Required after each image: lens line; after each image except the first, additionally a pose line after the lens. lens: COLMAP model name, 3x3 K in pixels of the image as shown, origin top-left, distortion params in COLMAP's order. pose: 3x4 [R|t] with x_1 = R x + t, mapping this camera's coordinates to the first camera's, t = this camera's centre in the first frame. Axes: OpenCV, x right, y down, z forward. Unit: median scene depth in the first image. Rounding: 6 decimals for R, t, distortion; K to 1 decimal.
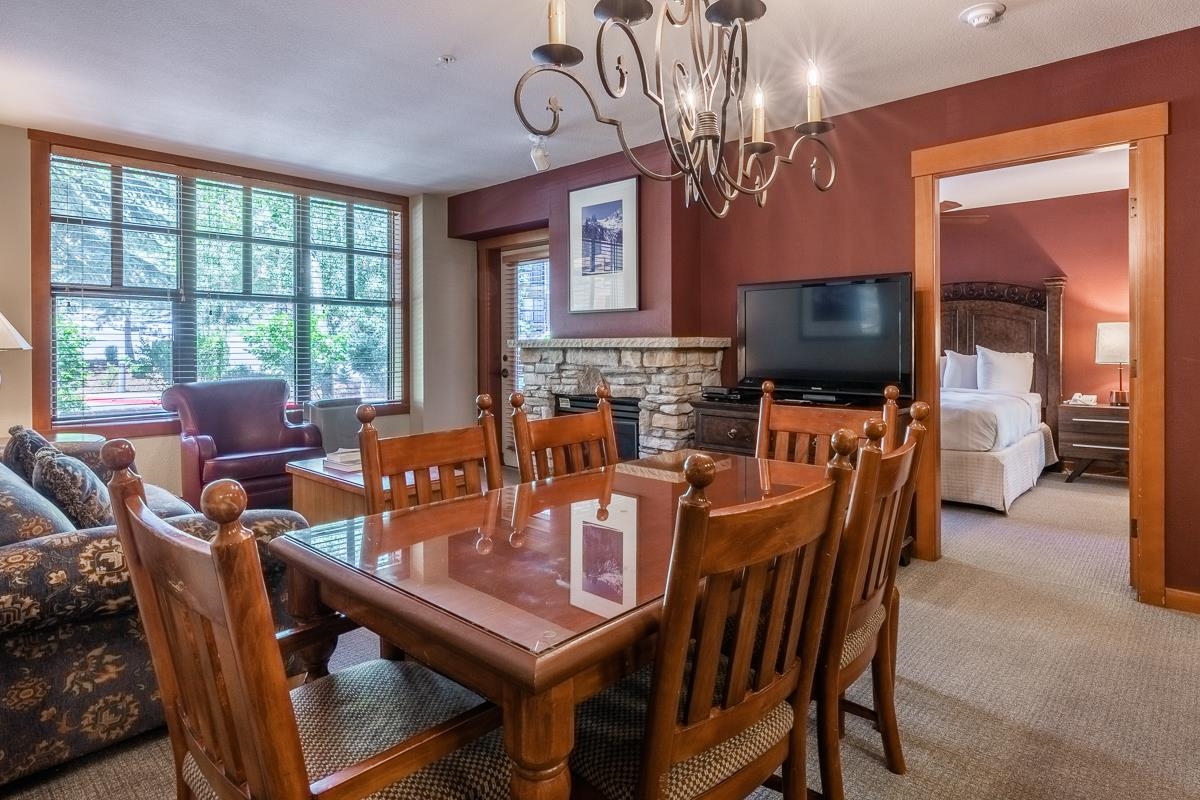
lens RADIAL K [[662.3, 0, 612.2], [0, 662.3, 349.1], [0, 0, 1]] dist [-0.002839, -0.001061]
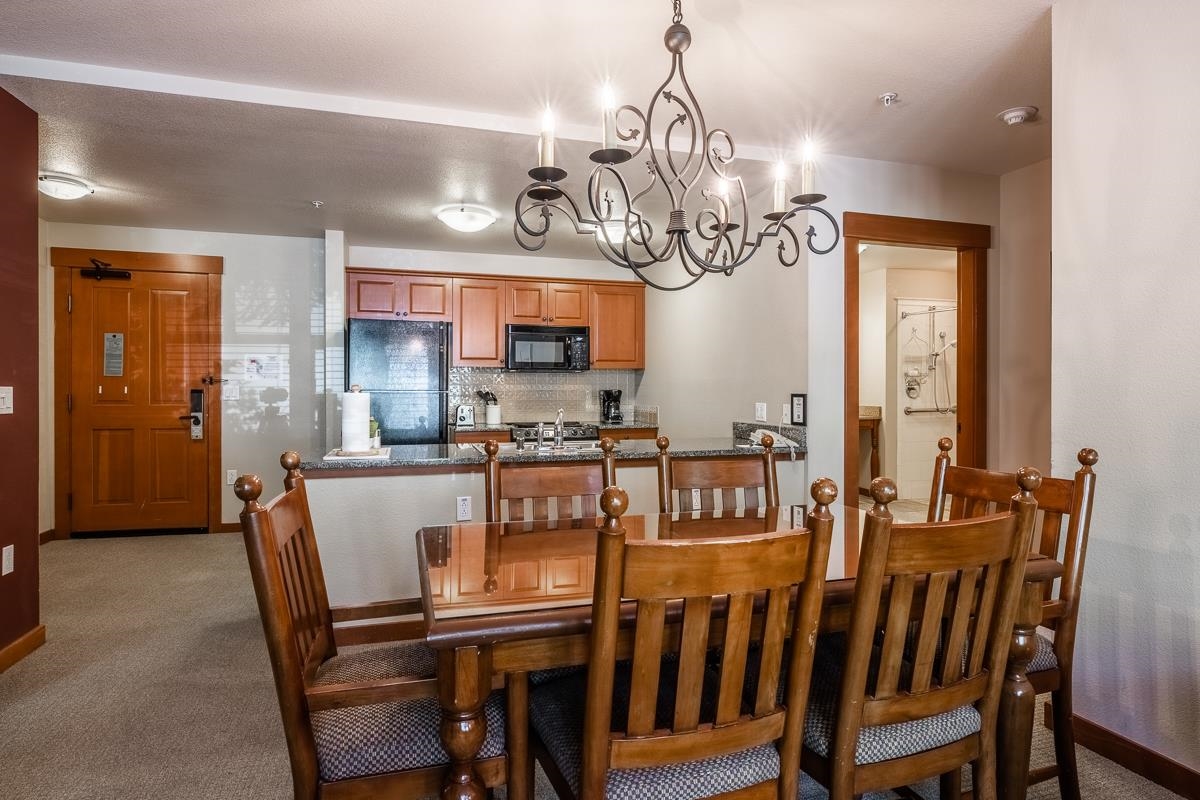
lens RADIAL K [[627.7, 0, 592.9], [0, 627.7, 393.4], [0, 0, 1]] dist [0.000017, 0.000540]
pose [[-0.853205, 0.002622, 0.521569, -0.125350], [0.008986, 0.999913, 0.009674, -0.006734], [-0.521498, 0.012941, -0.853154, 0.782215]]
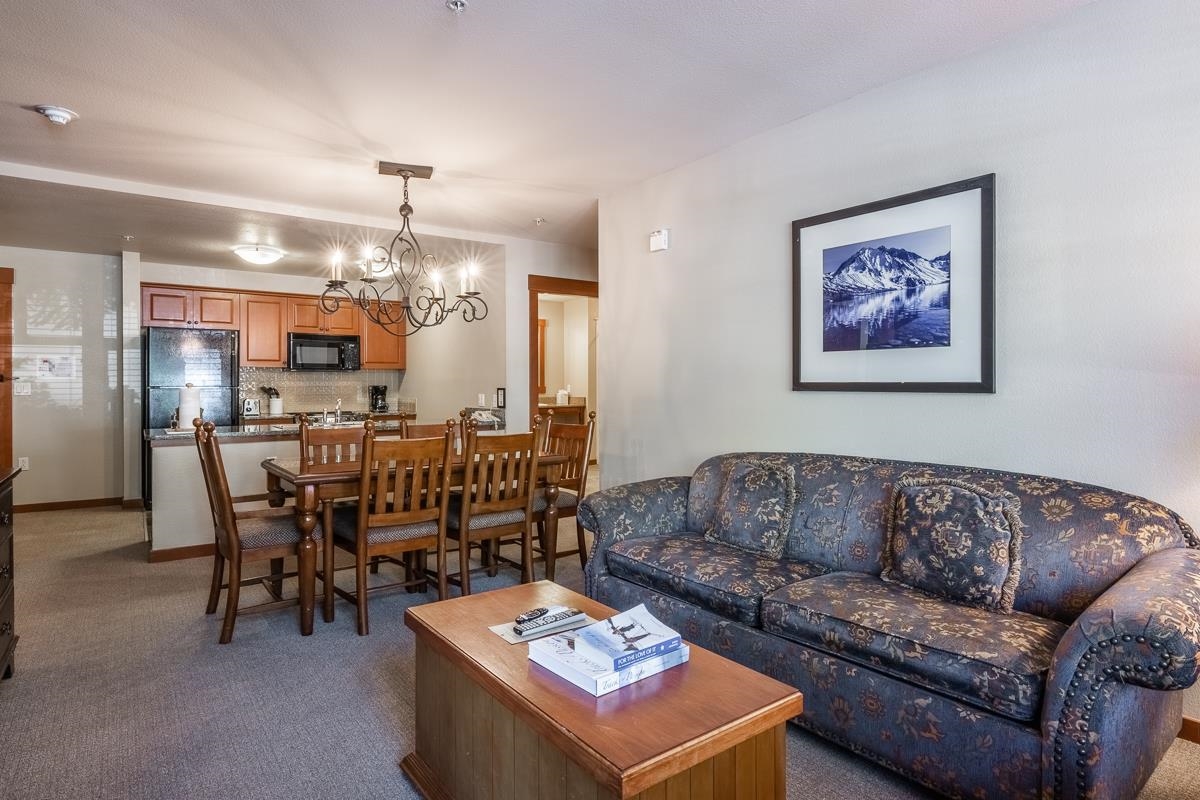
lens RADIAL K [[641.2, 0, 592.7], [0, 641.2, 389.2], [0, 0, 1]] dist [-0.004286, -0.001528]
pose [[-0.978747, 0.005227, 0.205007, -0.387617], [0.008068, 0.999883, 0.013025, -0.009238], [-0.204915, 0.014402, -0.978674, 1.204890]]
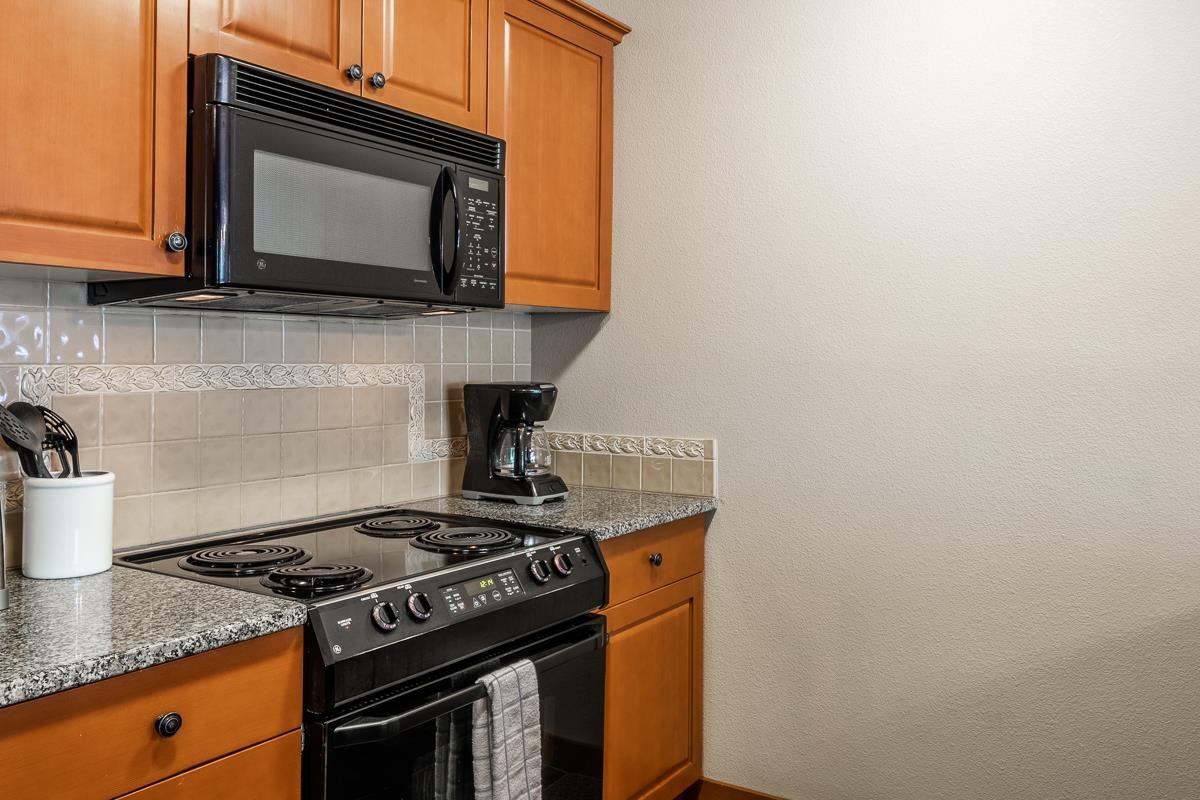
lens RADIAL K [[984.6, 0, 664.5], [0, 984.6, 346.5], [0, 0, 1]] dist [0.010973, 0.001649]
pose [[-0.979759, -0.002481, -0.200167, 0.601620], [-0.000963, 0.999970, -0.007680, -0.019048], [0.200180, -0.007332, -0.979732, 0.189808]]
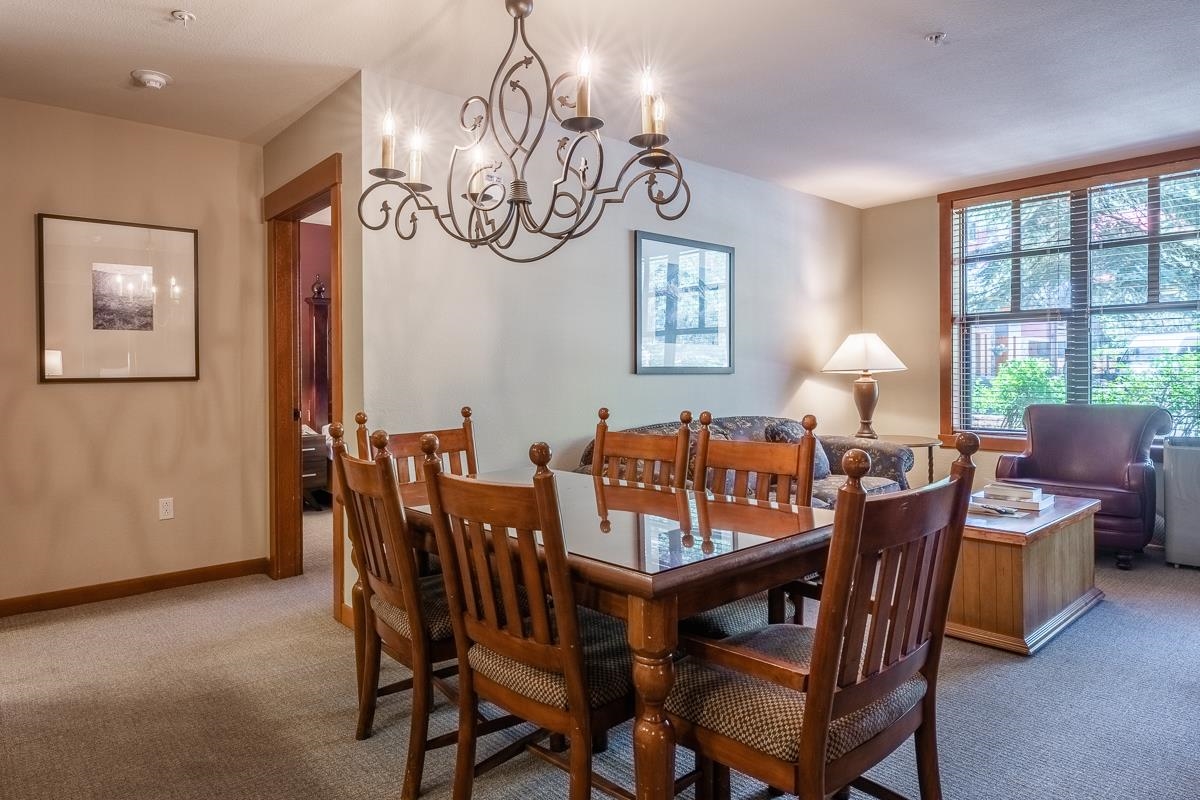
lens RADIAL K [[728.4, 0, 594.2], [0, 728.4, 374.8], [0, 0, 1]] dist [0.000343, -0.001815]
pose [[-0.115974, 0.007726, -0.993222, 0.543044], [0.002126, 0.999969, 0.007531, -0.002105], [0.993250, -0.001239, -0.115987, 0.478675]]
